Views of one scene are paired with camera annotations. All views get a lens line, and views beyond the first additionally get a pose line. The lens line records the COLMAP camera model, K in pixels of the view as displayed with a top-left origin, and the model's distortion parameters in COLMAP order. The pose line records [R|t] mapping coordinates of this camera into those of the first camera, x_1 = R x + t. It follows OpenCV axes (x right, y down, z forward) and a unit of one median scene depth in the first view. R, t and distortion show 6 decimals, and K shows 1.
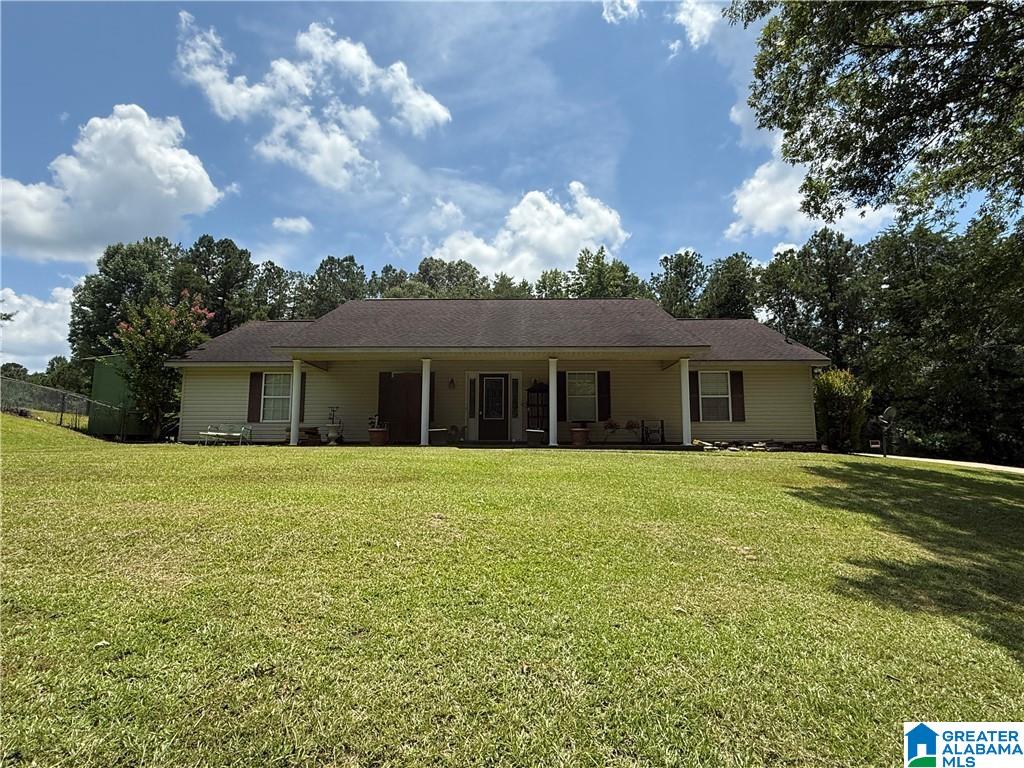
lens RADIAL K [[509.2, 0, 516.6], [0, 509.2, 383.2], [0, 0, 1]] dist [-0.006047, 0.006243]
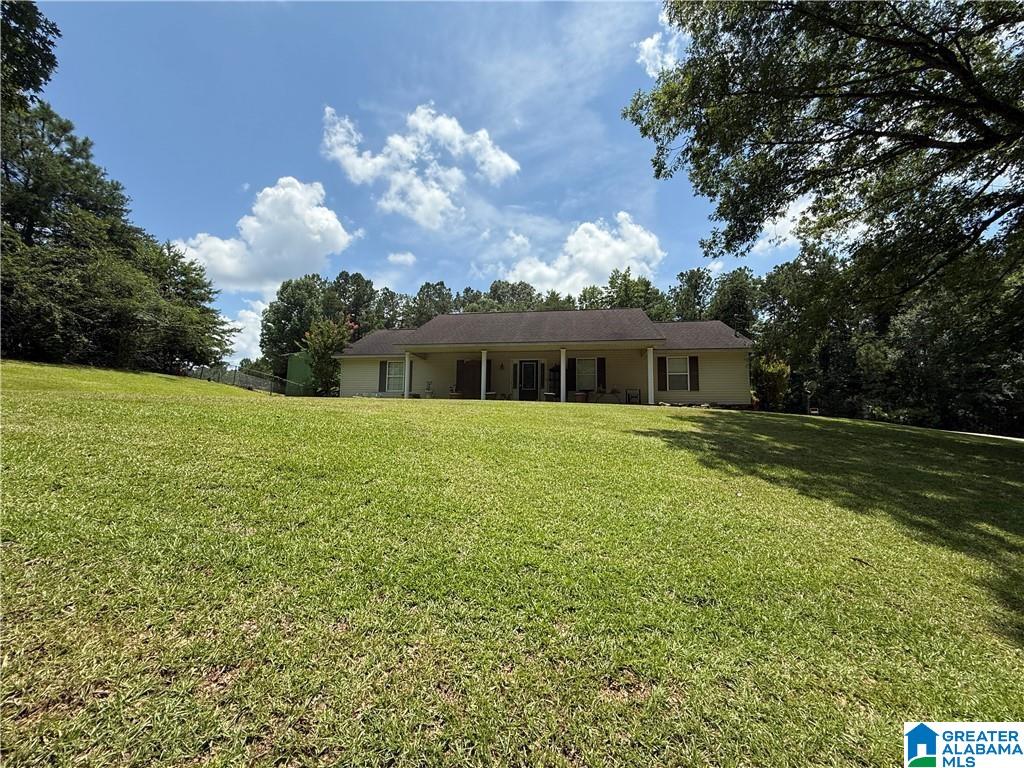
lens RADIAL K [[406.3, 0, 515.6], [0, 406.3, 383.4], [0, 0, 1]] dist [0.000226, -0.000842]
pose [[0.990239, -0.003623, -0.139334, 0.027070], [0.005909, 0.999855, 0.015999, 0.009854], [0.139255, -0.016667, 0.990116, -0.071182]]
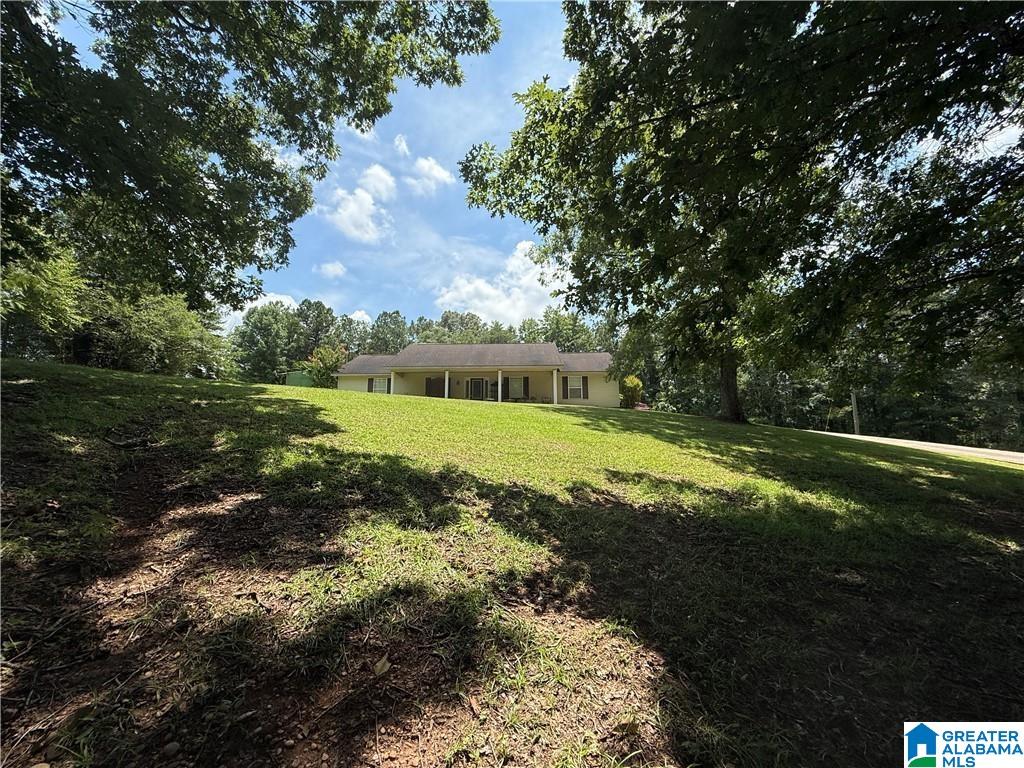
lens RADIAL K [[406.3, 0, 513.9], [0, 406.3, 401.1], [0, 0, 1]] dist [0.000226, -0.000842]
pose [[0.999922, -0.005059, -0.011394, 0.042855], [0.005084, 0.999985, 0.002188, 0.024470], [0.011382, -0.002246, 0.999933, -0.244561]]
